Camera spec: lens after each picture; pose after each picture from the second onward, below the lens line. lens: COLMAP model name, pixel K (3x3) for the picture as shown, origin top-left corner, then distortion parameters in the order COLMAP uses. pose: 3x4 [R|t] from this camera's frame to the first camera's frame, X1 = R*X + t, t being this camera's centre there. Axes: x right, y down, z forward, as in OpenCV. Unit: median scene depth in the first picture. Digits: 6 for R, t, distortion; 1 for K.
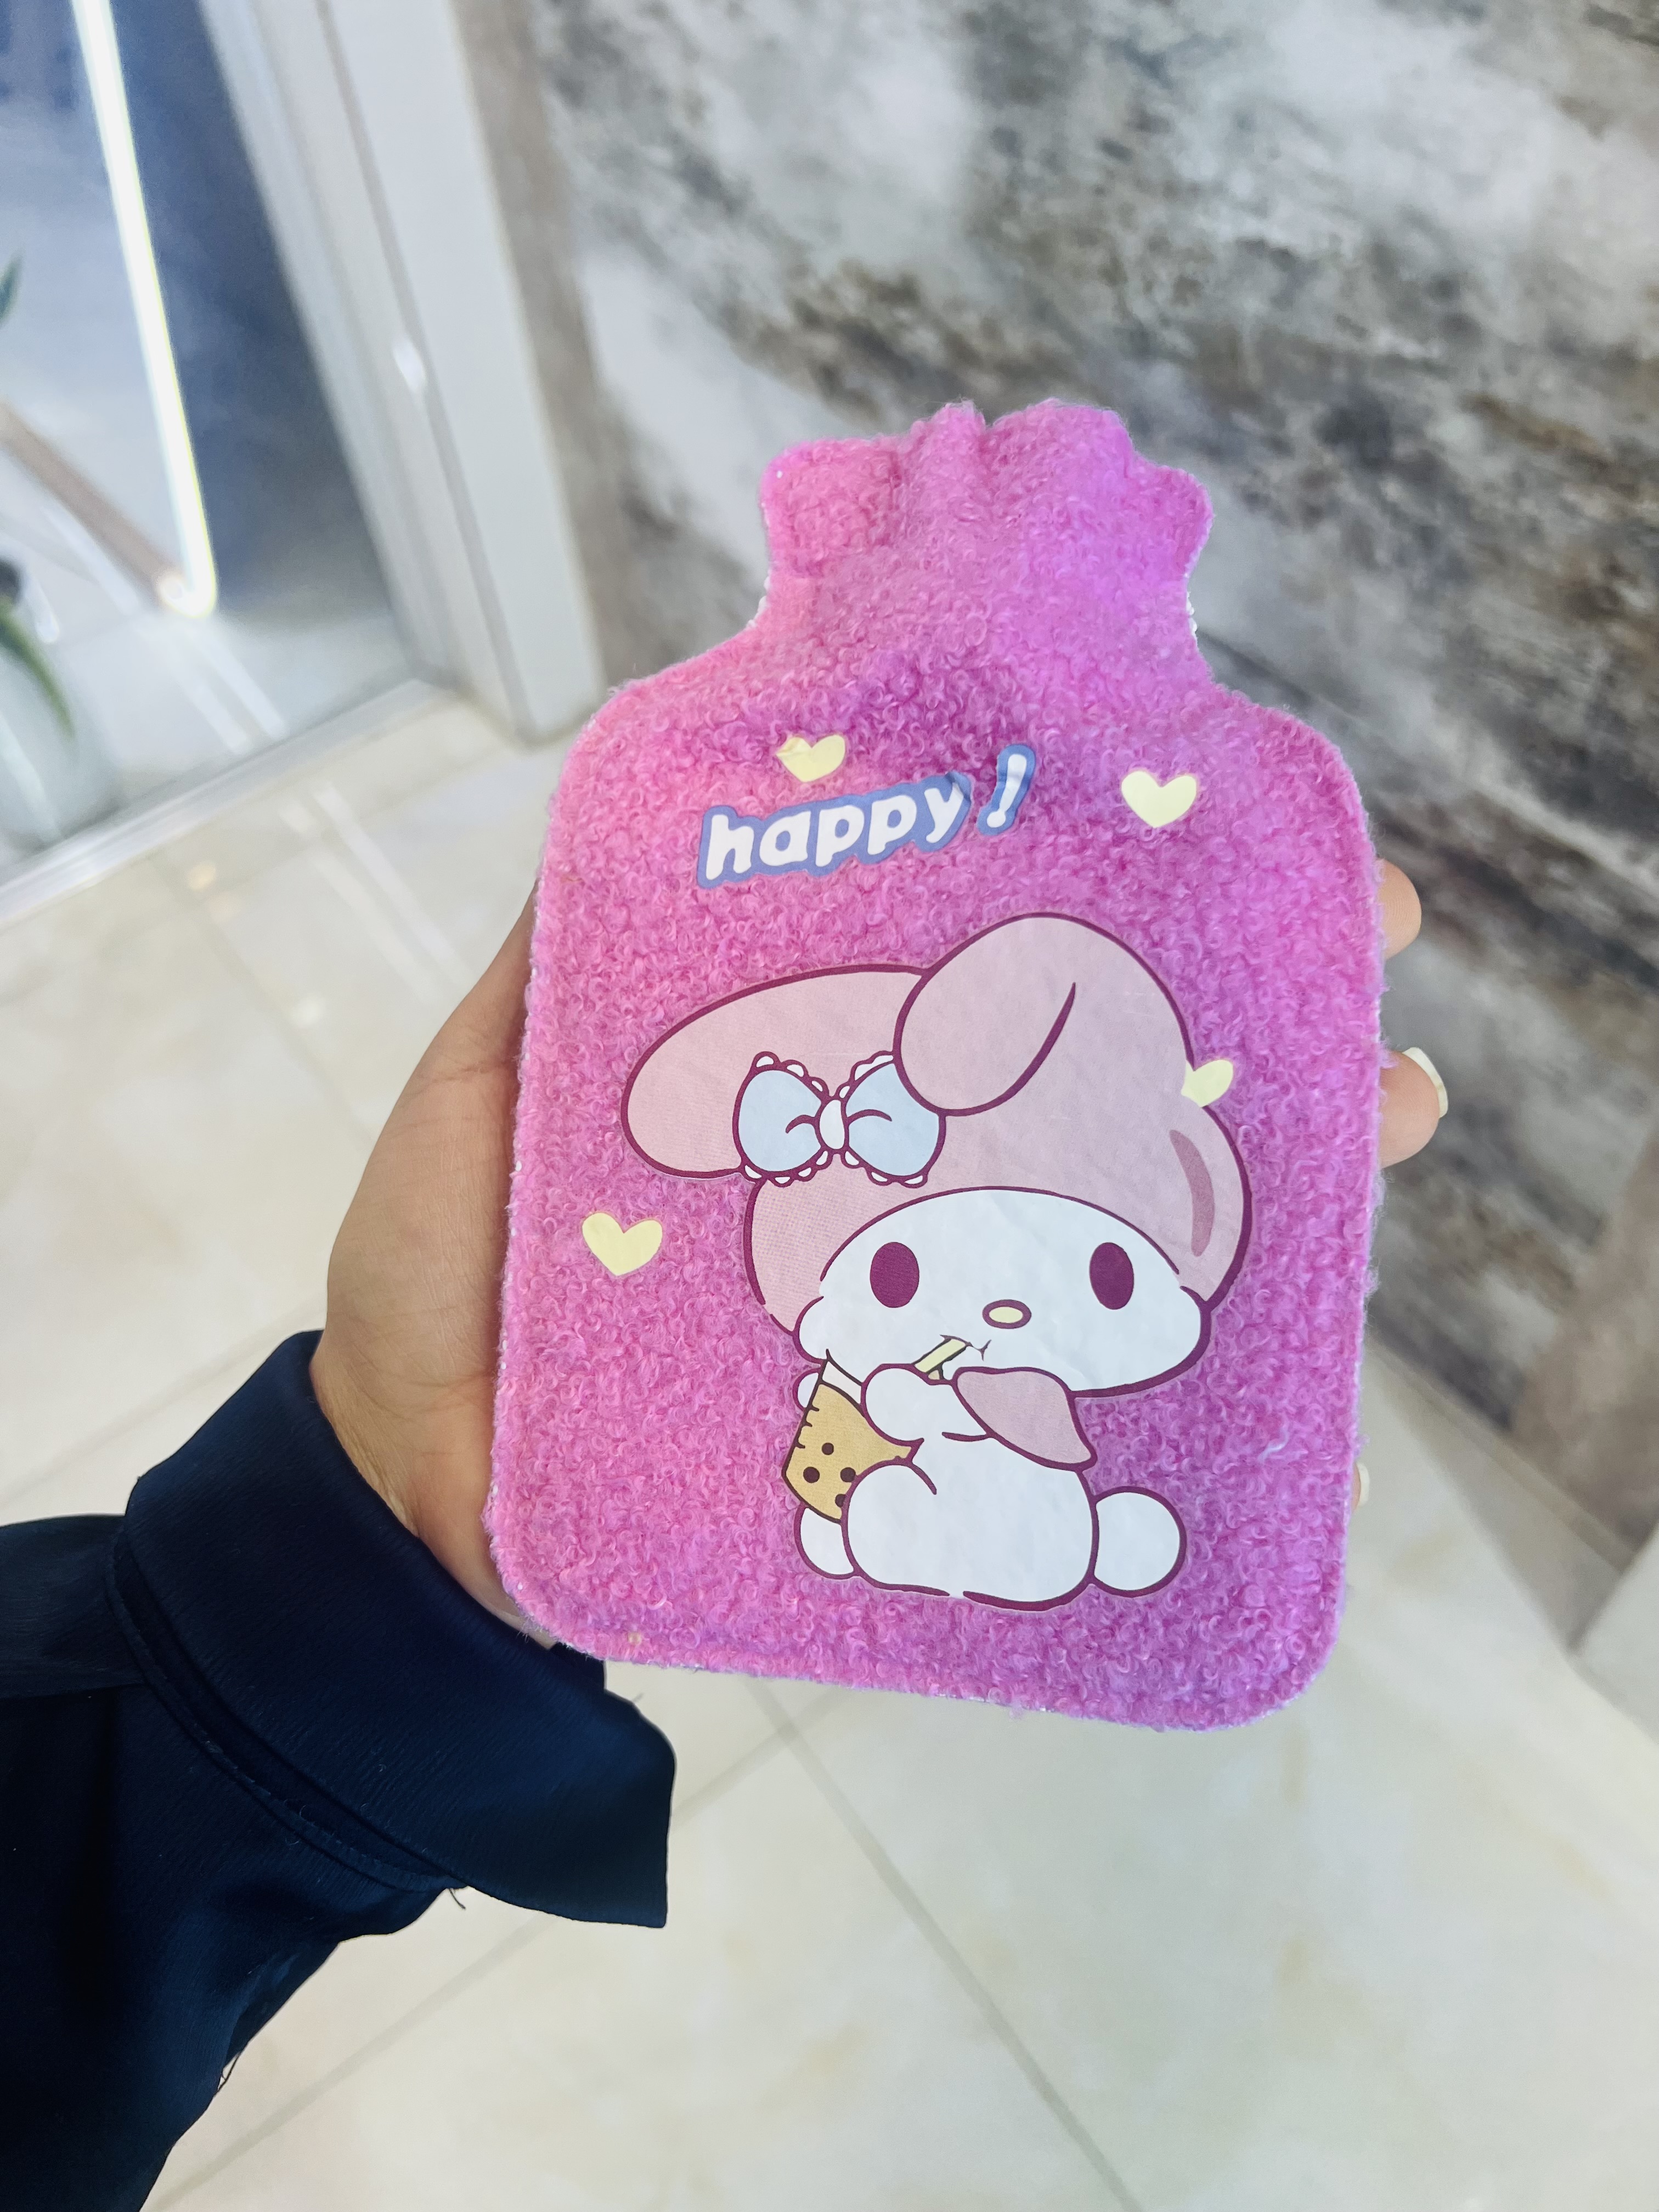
lens RADIAL K [[1699.0, 0, 817.6], [0, 1699.0, 1104.6], [0, 0, 1]] dist [-0.004293, -0.001237]
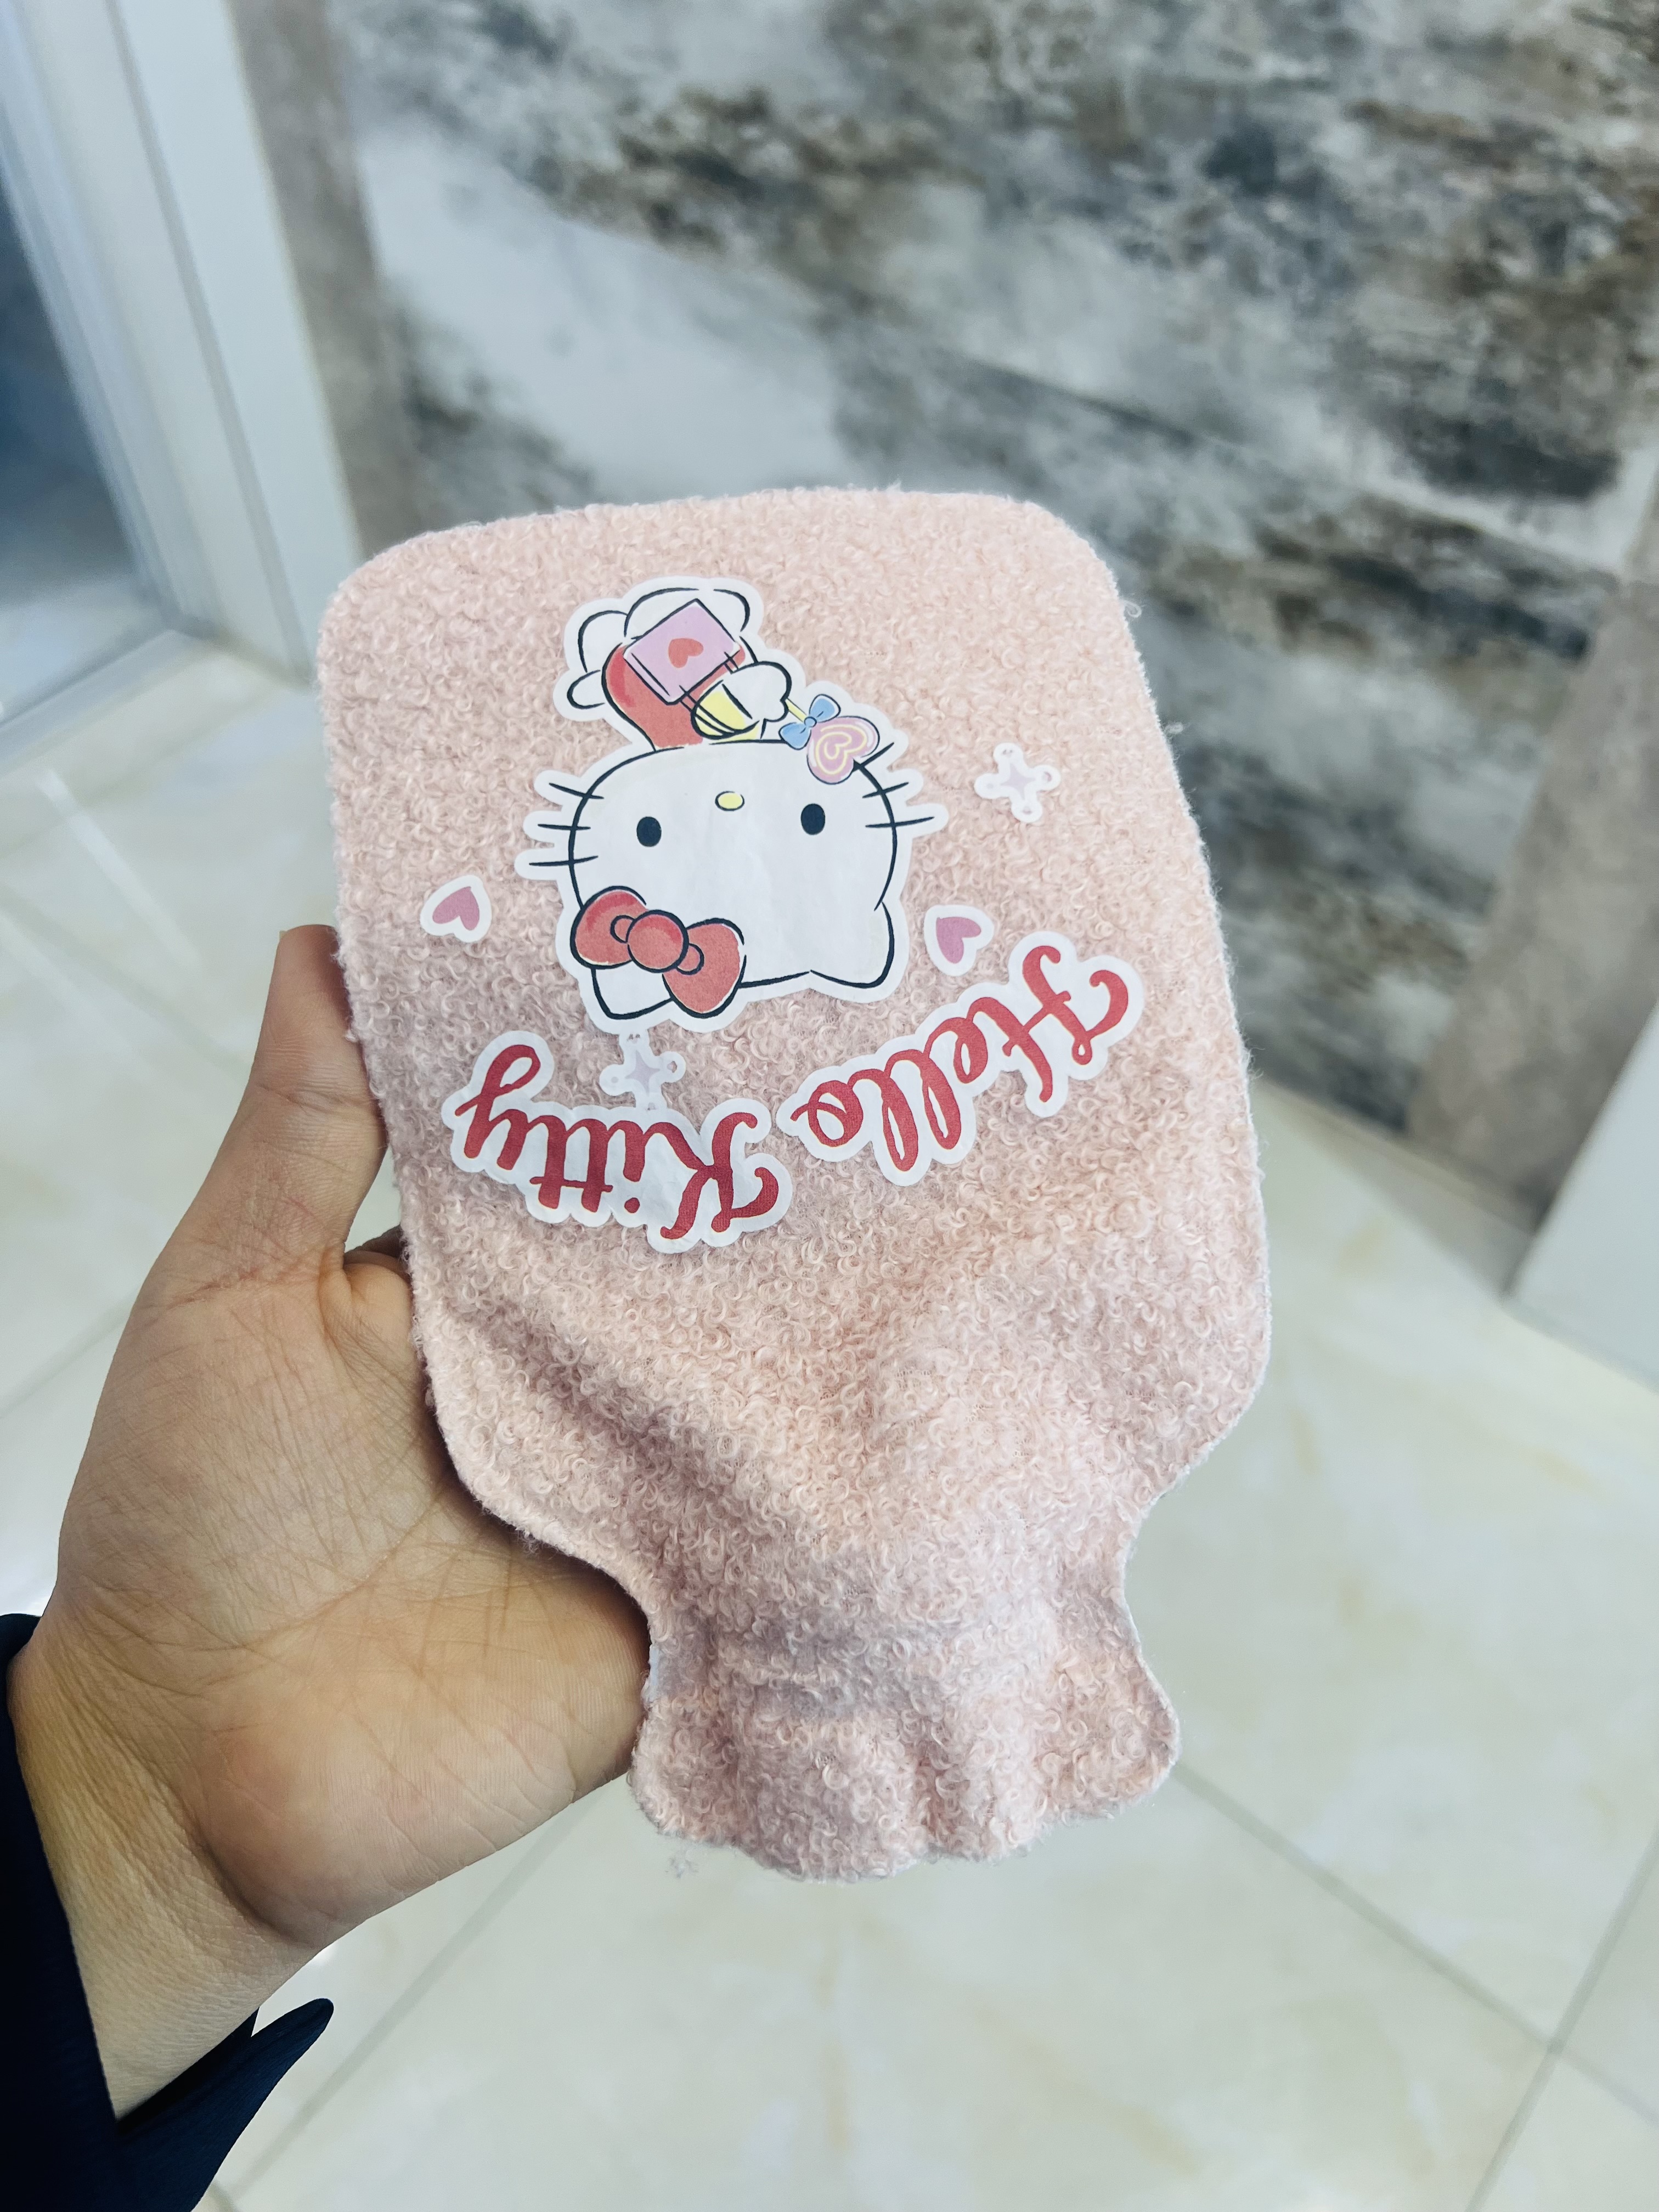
lens RADIAL K [[1699.0, 0, 817.6], [0, 1699.0, 1104.6], [0, 0, 1]] dist [-0.004293, -0.001237]
pose [[0.965423, -0.148047, 0.214569, -0.259140], [0.155347, 0.987705, -0.017474, 0.177579], [-0.209344, 0.050203, 0.976552, -0.004263]]
